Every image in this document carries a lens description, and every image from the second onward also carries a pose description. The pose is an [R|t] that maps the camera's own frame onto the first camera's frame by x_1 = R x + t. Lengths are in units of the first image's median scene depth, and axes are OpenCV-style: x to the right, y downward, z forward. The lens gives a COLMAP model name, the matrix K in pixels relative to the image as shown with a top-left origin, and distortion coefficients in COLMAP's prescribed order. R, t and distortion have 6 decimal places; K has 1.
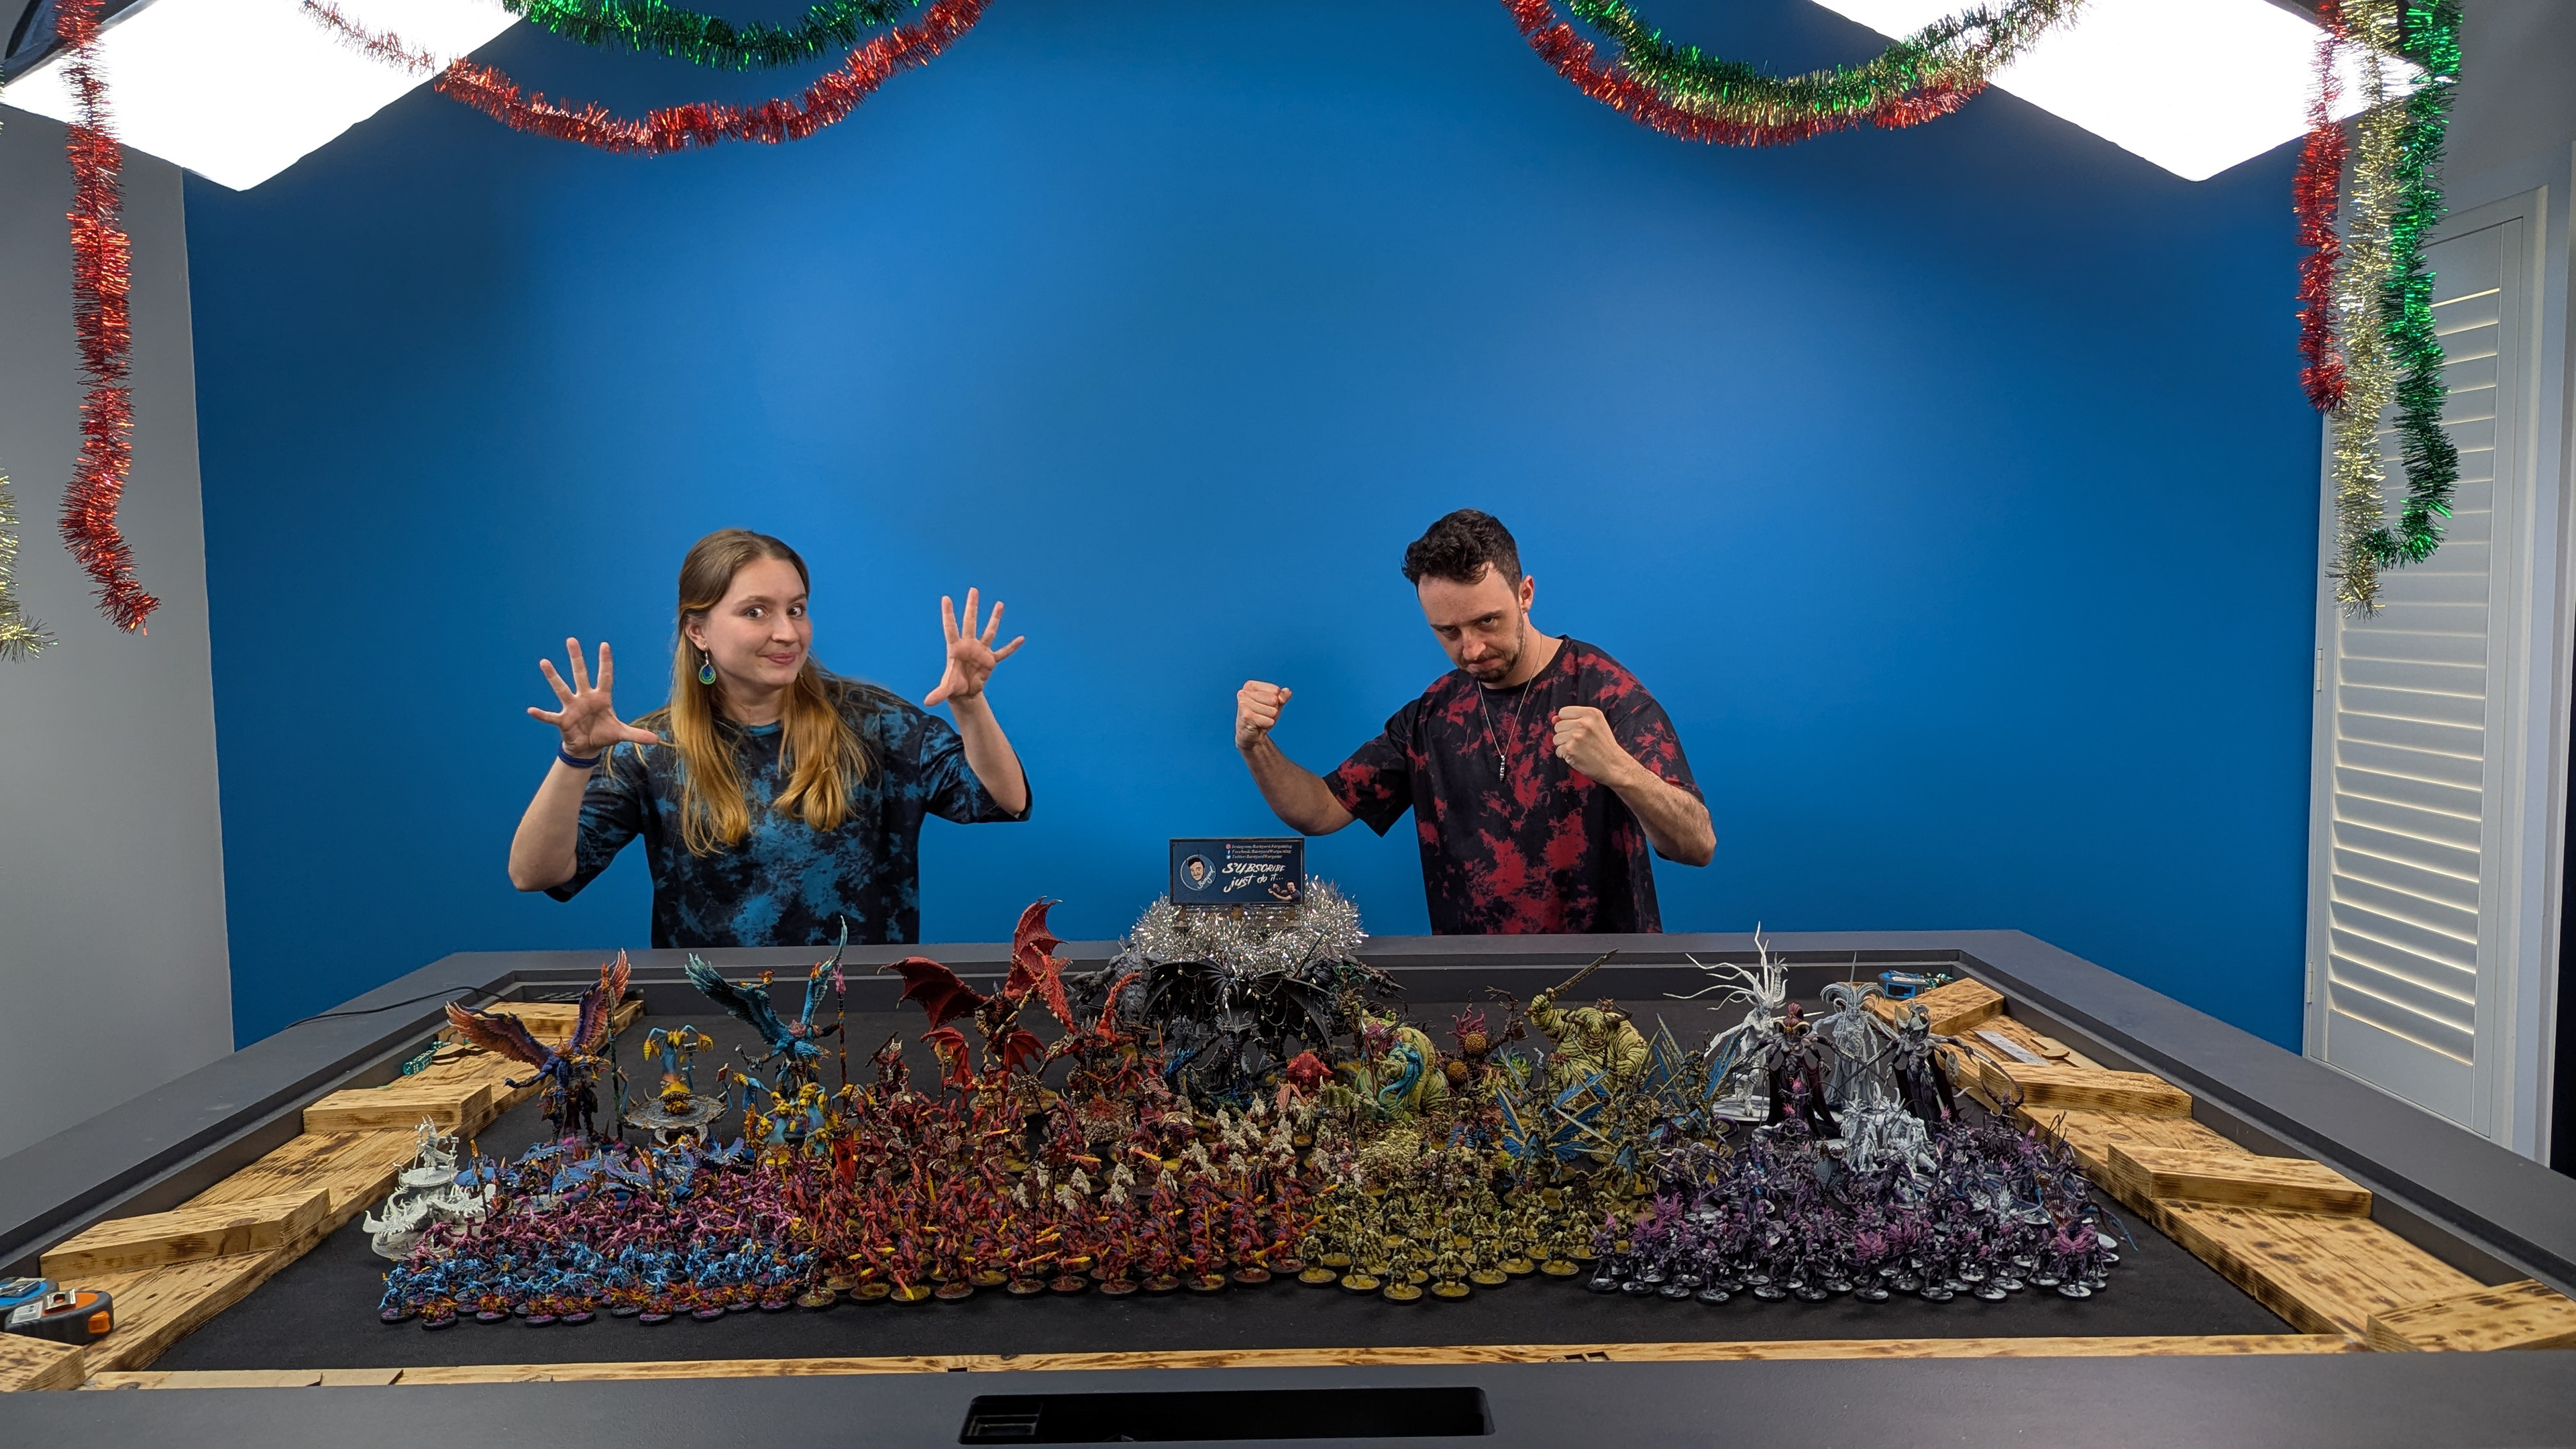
lens RADIAL K [[1799.2, 0, 1288.0], [0, 1799.2, 724.5], [0, 0, 1]] dist [0.061318, -0.067507]
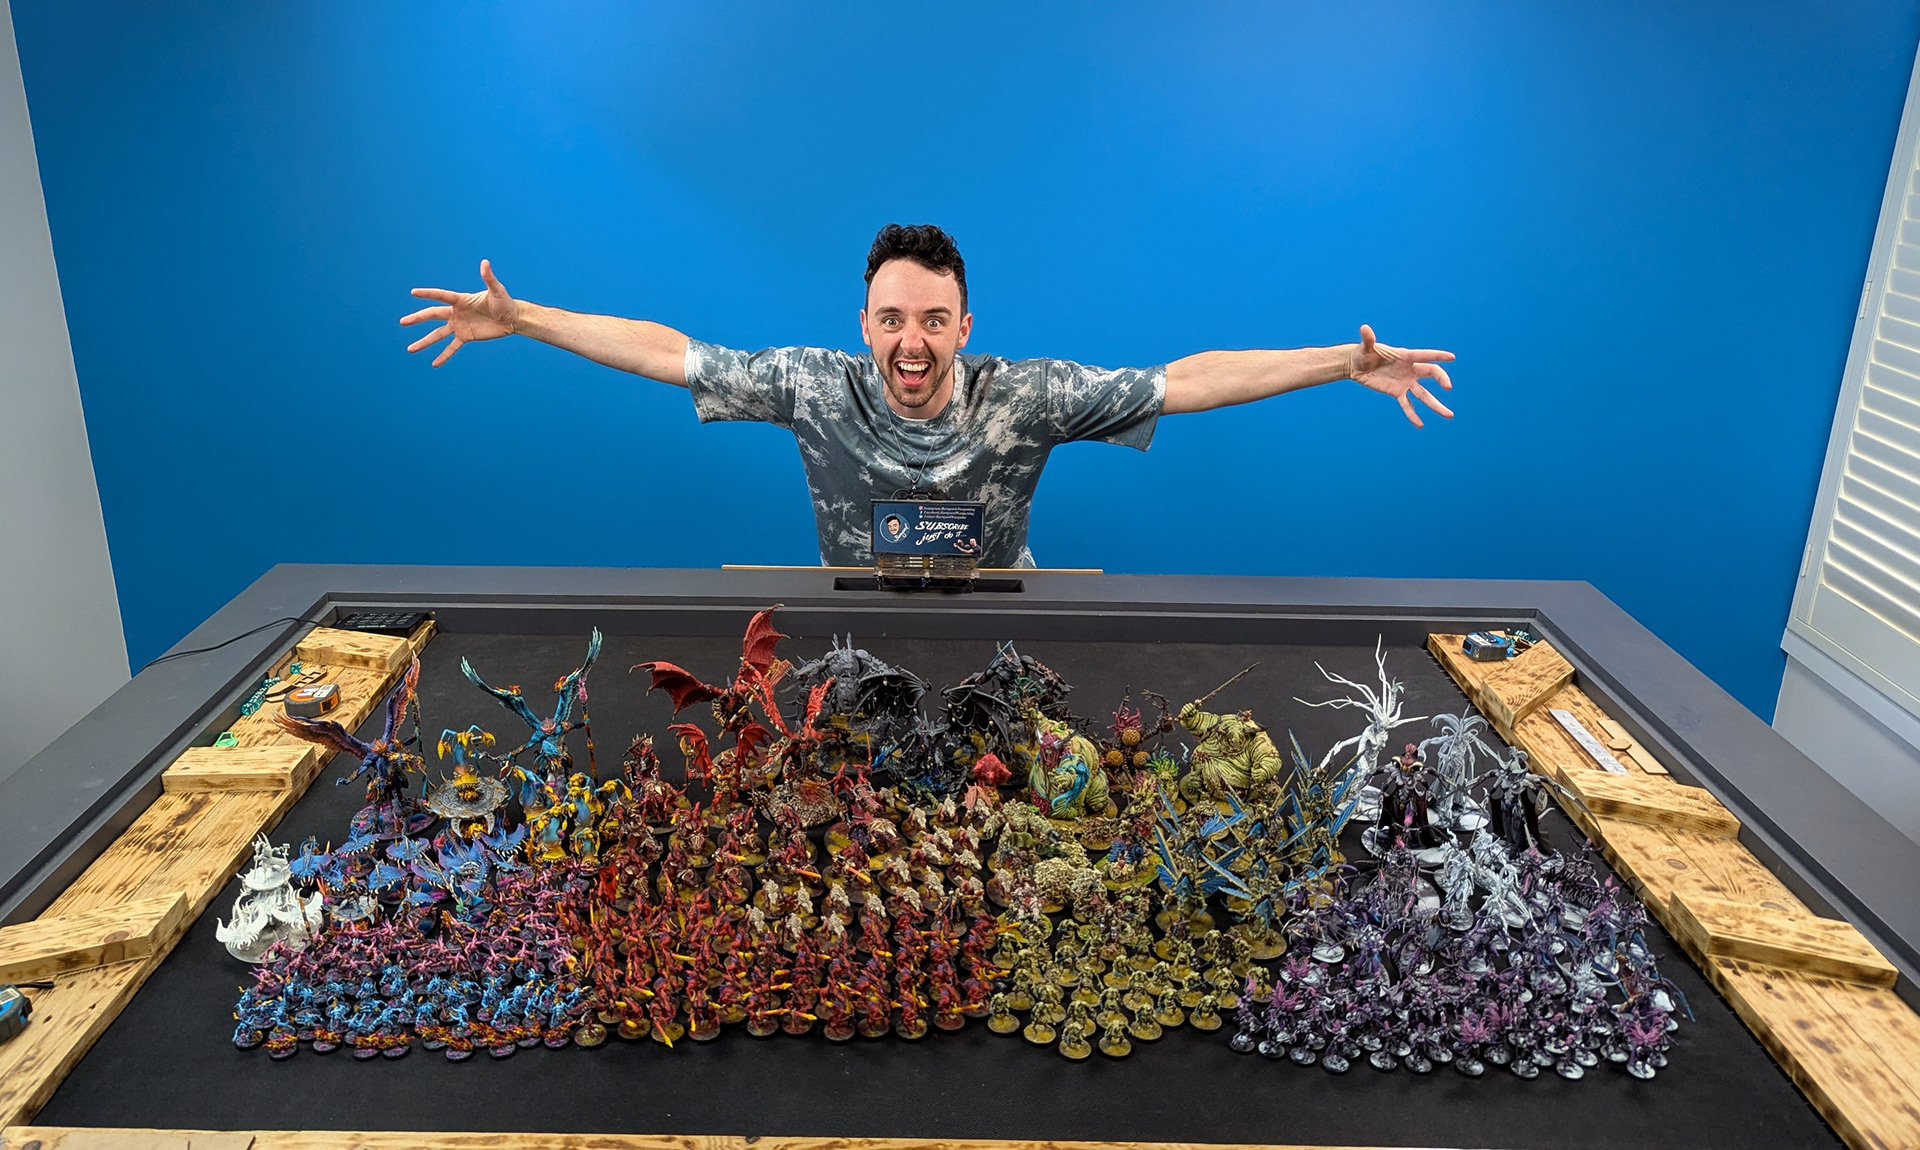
lens RADIAL K [[1430.6, 0, 909.5], [0, 1430.6, 546.7], [0, 0, 1]] dist [0.059122, -0.059013]
pose [[0.999364, 0.030278, -0.018844, -0.030967], [-0.024595, 0.967768, 0.250639, -0.196743], [0.025826, -0.250016, 0.967897, 0.123543]]
